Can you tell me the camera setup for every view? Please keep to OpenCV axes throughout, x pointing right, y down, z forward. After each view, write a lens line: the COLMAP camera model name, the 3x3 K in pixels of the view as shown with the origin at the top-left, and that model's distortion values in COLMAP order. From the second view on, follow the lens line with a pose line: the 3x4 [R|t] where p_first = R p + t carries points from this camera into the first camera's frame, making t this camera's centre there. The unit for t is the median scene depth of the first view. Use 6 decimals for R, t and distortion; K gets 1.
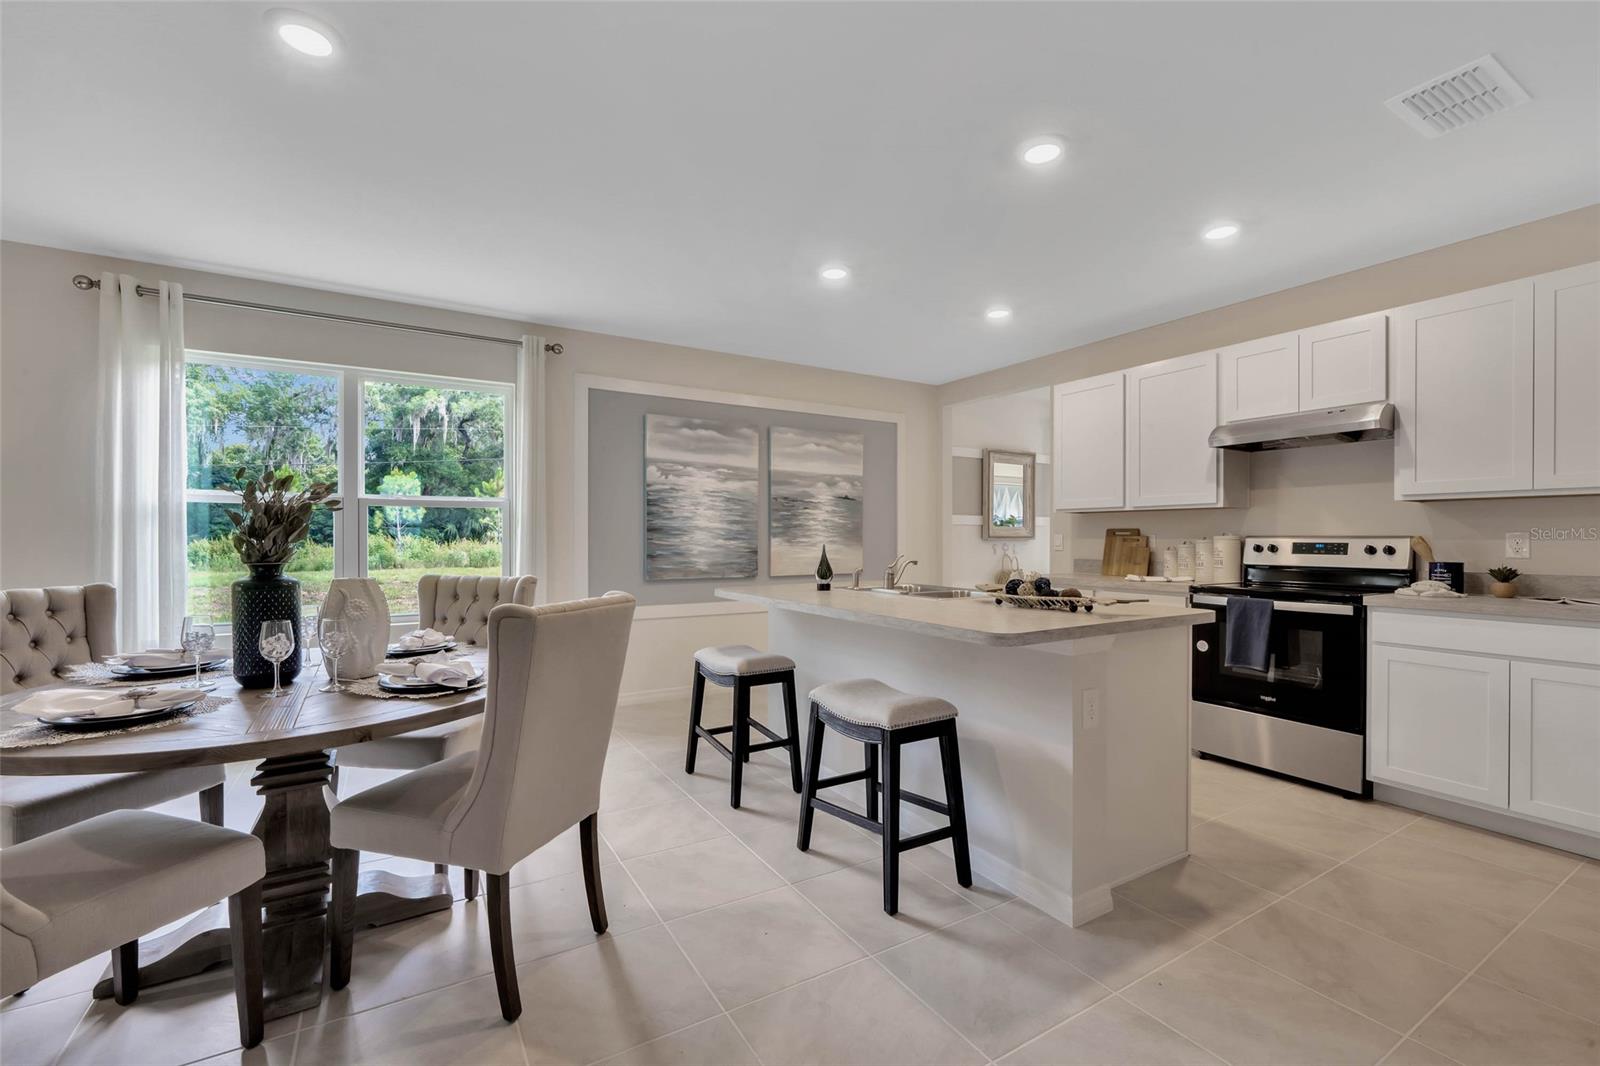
lens RADIAL K [[659.8, 0, 798.0], [0, 659.8, 544.1], [0, 0, 1]] dist [-0.004656, -0.000418]
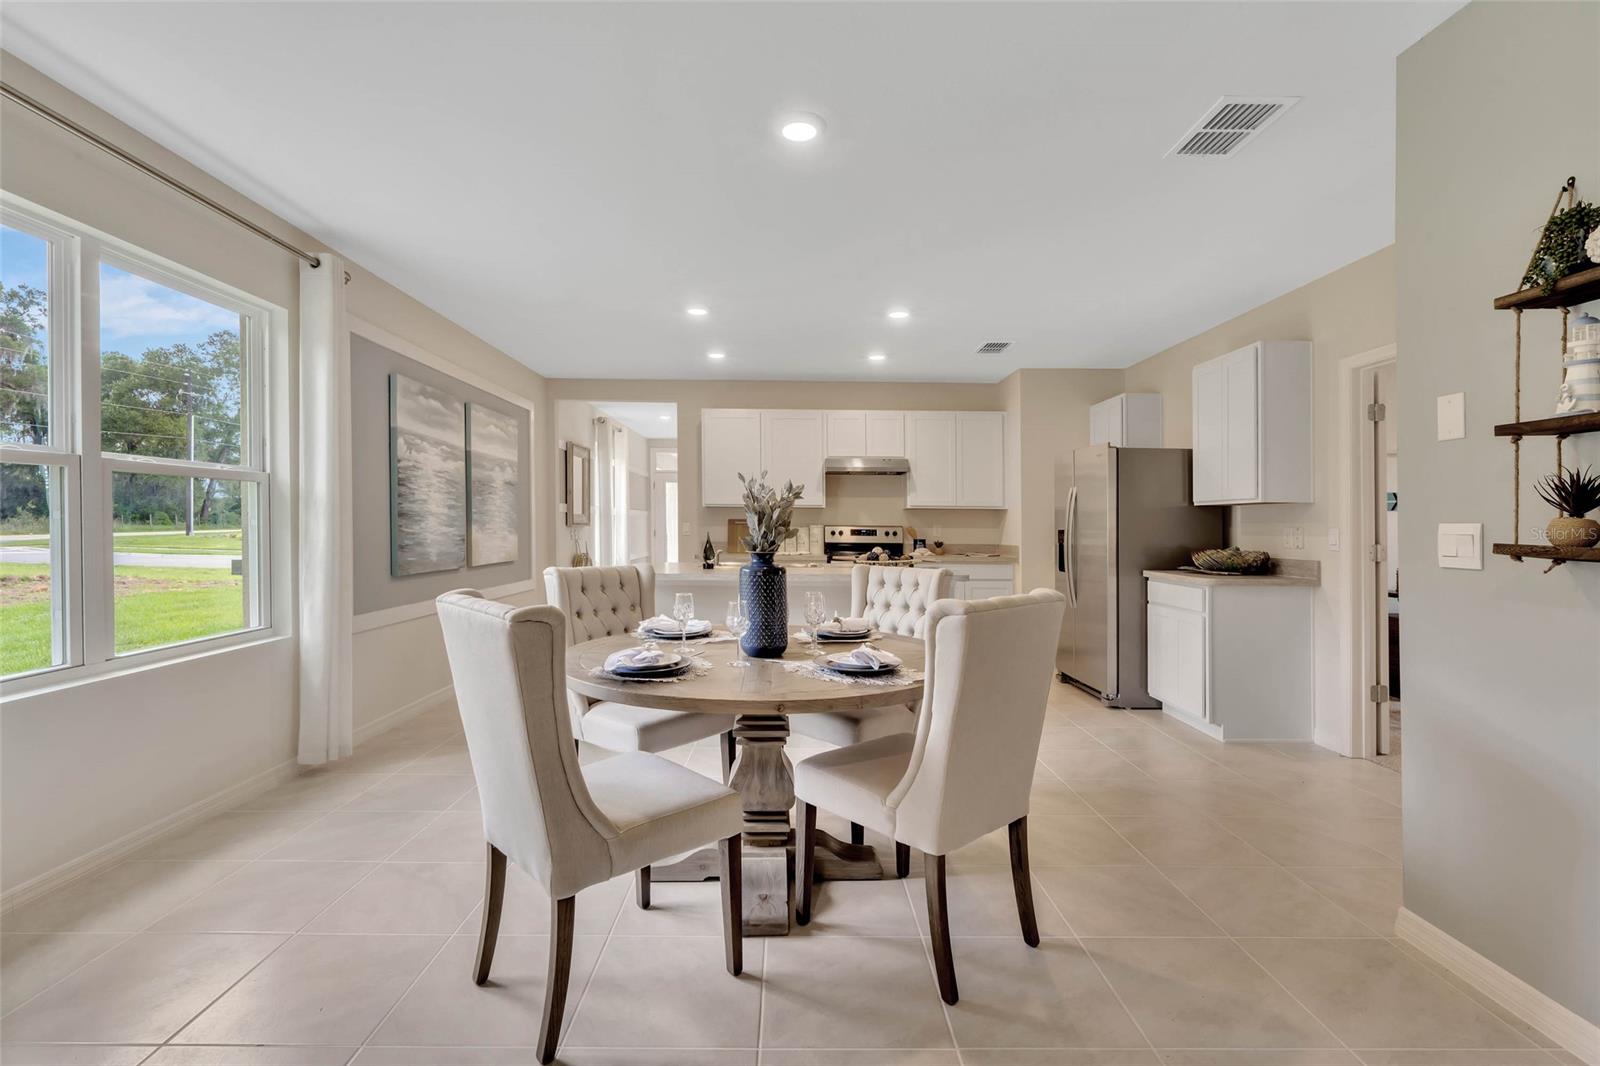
lens RADIAL K [[707.5, 0, 790.0], [0, 707.5, 527.5], [0, 0, 1]] dist [-0.001666, 0.000026]
pose [[0.528967, 0.000719, 0.848642, -0.783420], [0.001172, 0.999998, -0.001578, -0.004003], [-0.848642, 0.001829, 0.528965, 0.127248]]
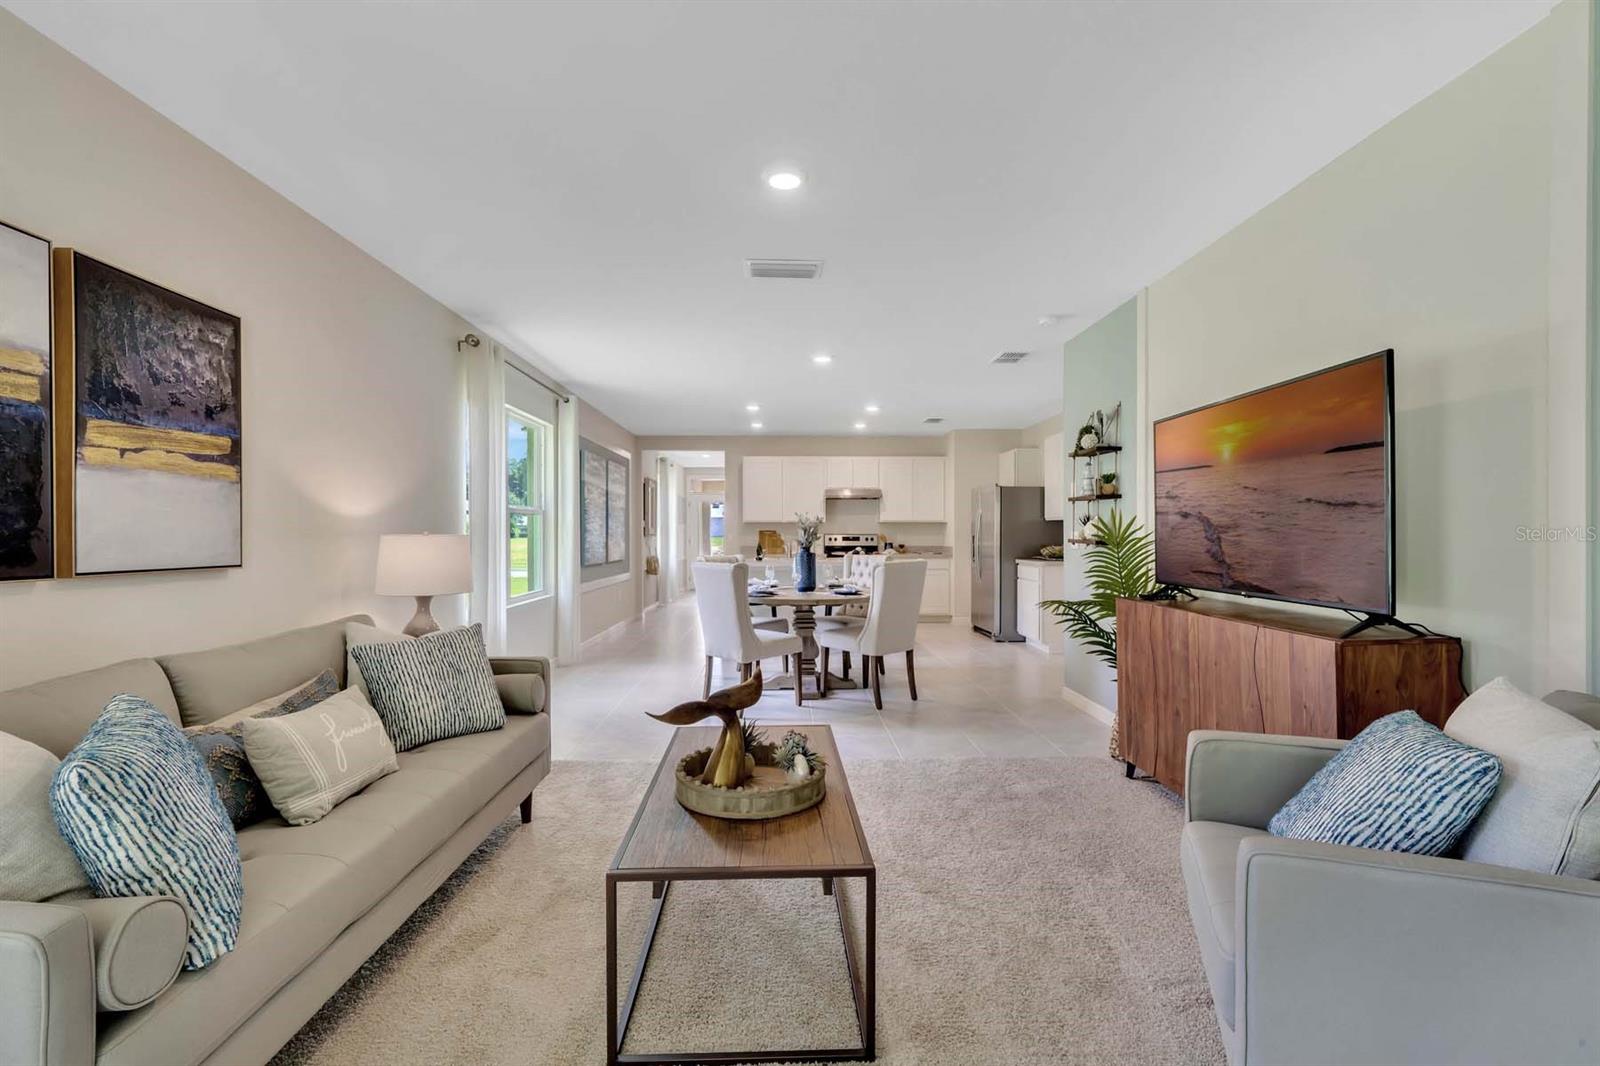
lens RADIAL K [[659.8, 0, 771.4], [0, 659.8, 630.5], [0, 0, 1]] dist [-0.004656, -0.000418]
pose [[0.543962, -0.123634, 0.829952, -1.362806], [0.011564, 0.990097, 0.139911, -0.003237], [-0.839030, -0.066509, 0.540005, -0.161801]]
